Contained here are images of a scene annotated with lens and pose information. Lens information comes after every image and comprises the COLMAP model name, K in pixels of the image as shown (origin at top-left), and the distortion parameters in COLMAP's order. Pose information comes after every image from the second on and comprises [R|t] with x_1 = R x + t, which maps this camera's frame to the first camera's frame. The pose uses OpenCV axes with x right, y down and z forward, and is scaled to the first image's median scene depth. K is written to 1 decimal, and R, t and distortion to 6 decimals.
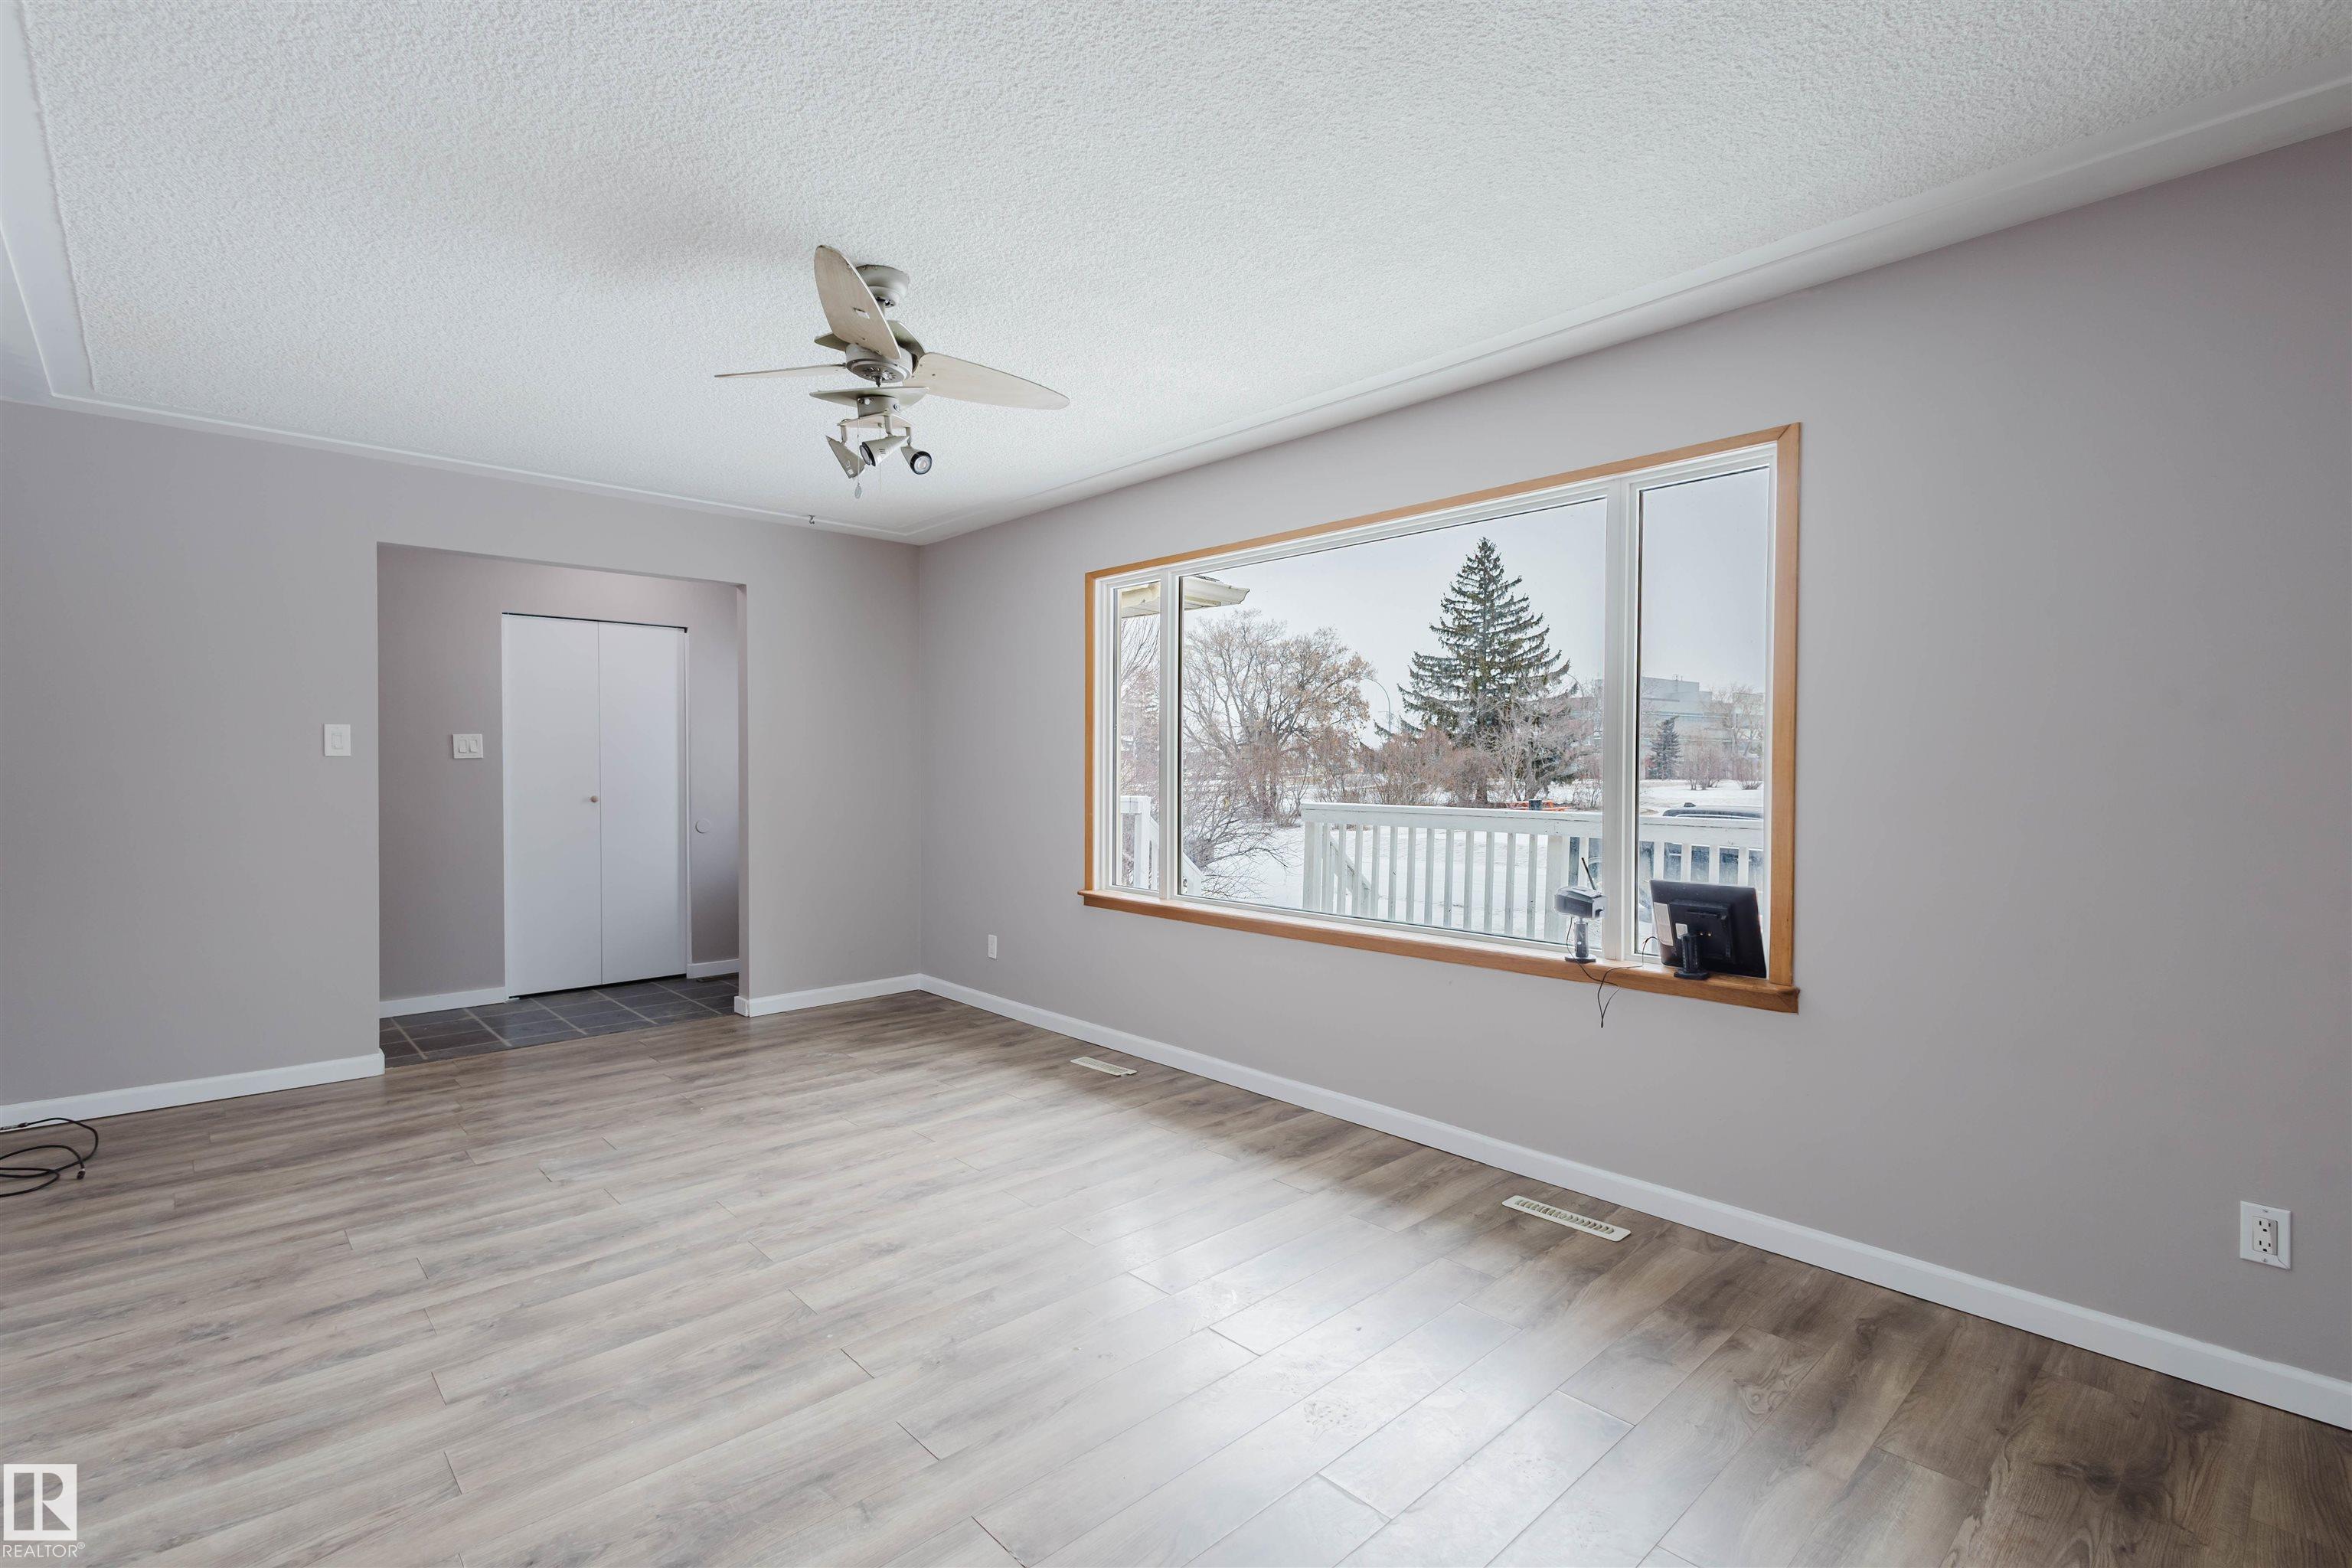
lens RADIAL K [[1078.4, 0, 1171.2], [0, 1078.4, 779.6], [0, 0, 1]] dist [0.004245, -0.000545]
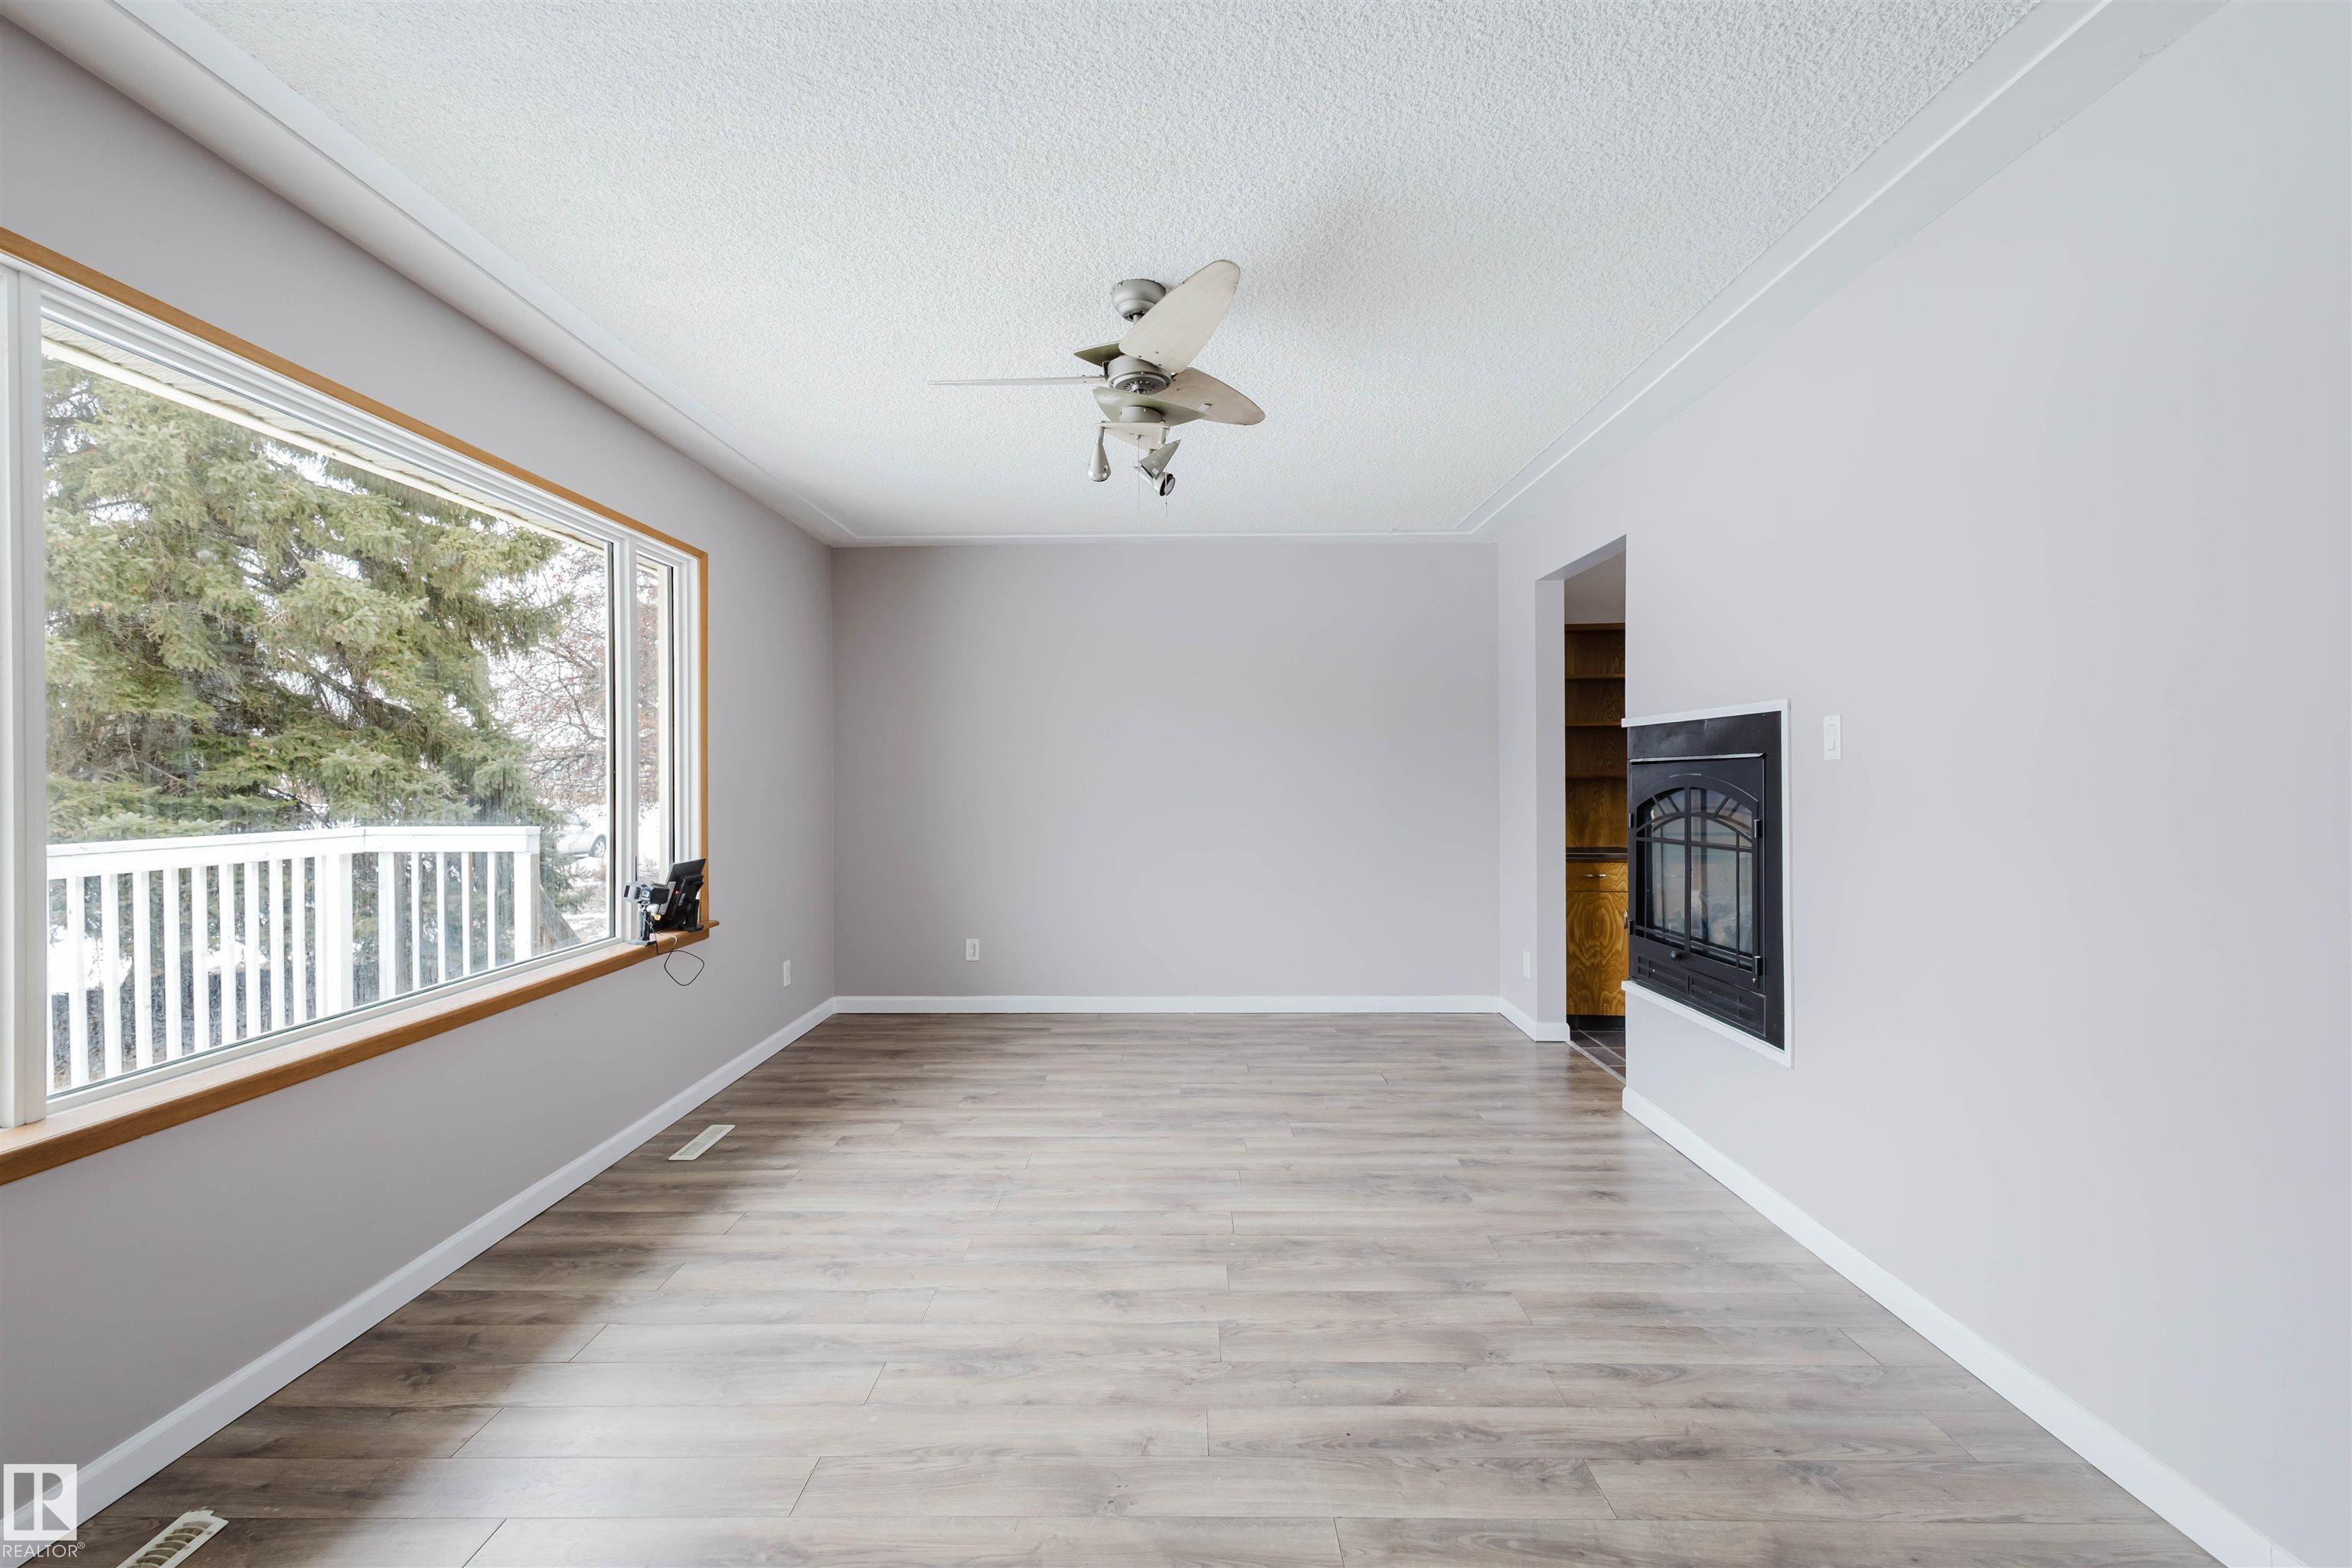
lens RADIAL K [[1078.4, 0, 1171.3], [0, 1078.4, 781.7], [0, 0, 1]] dist [0.004245, -0.000545]
pose [[-0.725794, -0.005877, 0.687887, -0.949292], [0.009410, 0.999785, 0.018470, -0.026230], [-0.687847, 0.019878, -0.725583, 1.655251]]
